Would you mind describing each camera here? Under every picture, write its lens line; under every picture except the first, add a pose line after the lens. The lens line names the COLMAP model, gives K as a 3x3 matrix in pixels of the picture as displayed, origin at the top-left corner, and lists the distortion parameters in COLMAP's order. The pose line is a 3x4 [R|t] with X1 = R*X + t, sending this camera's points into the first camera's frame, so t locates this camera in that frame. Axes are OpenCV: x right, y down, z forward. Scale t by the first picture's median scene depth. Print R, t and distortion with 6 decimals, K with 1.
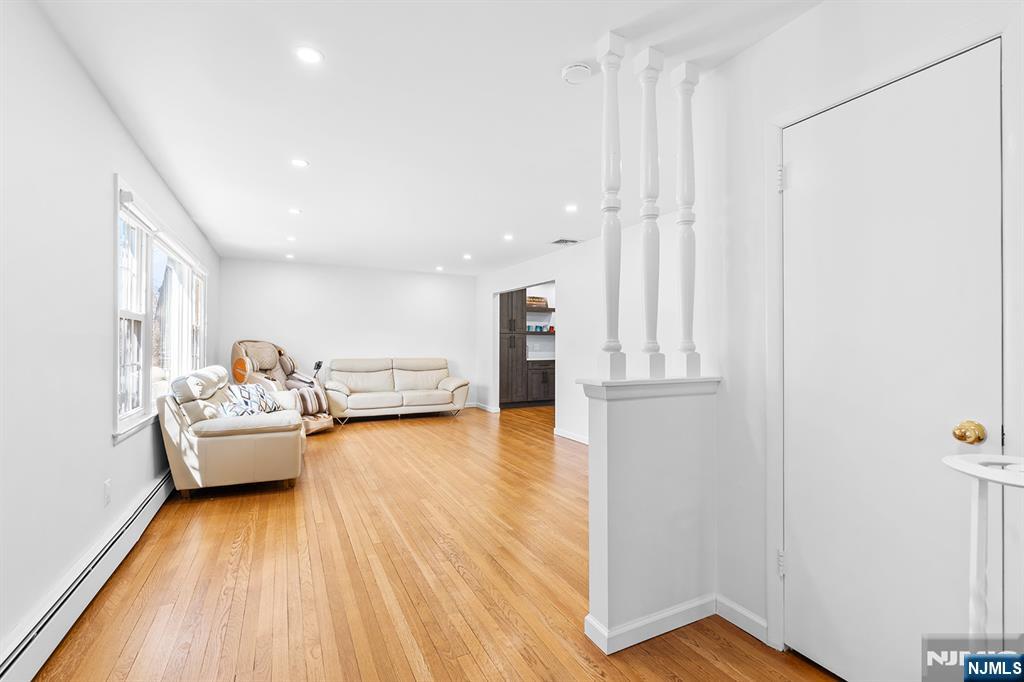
lens RADIAL K [[460.9, 0, 508.2], [0, 460.9, 340.1], [0, 0, 1]] dist [-0.000275, -0.000141]
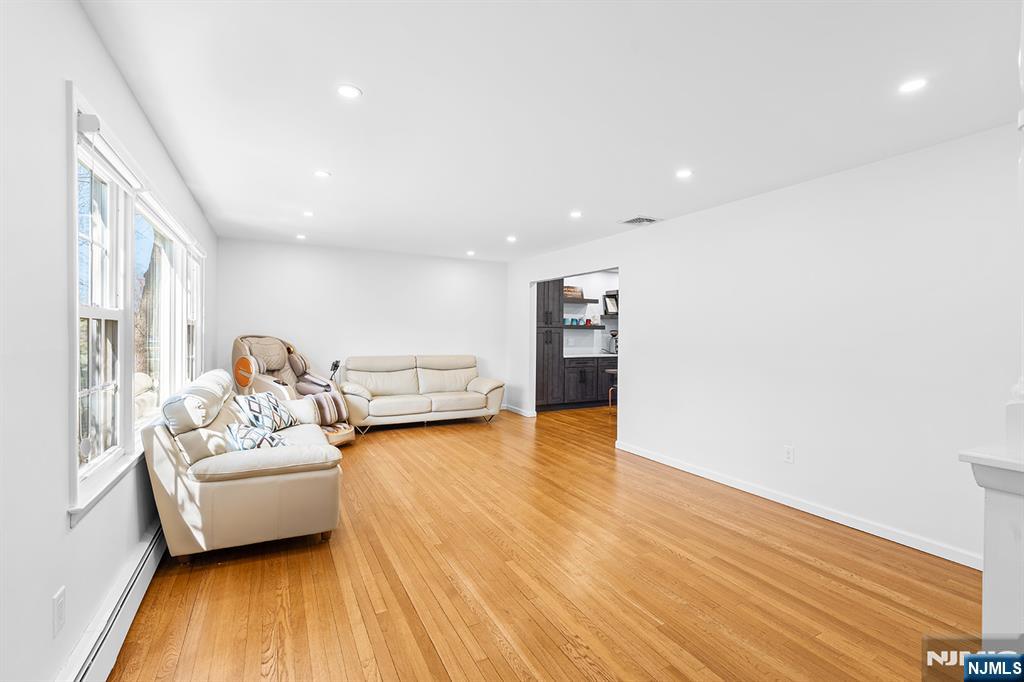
lens RADIAL K [[456.2, 0, 506.6], [0, 456.2, 336.1], [0, 0, 1]] dist [-0.002730, -0.000542]
pose [[0.999753, 0.005285, 0.021597, -0.152188], [-0.005668, 0.999827, 0.017690, -0.021575], [-0.021500, -0.017808, 0.999610, 0.203219]]
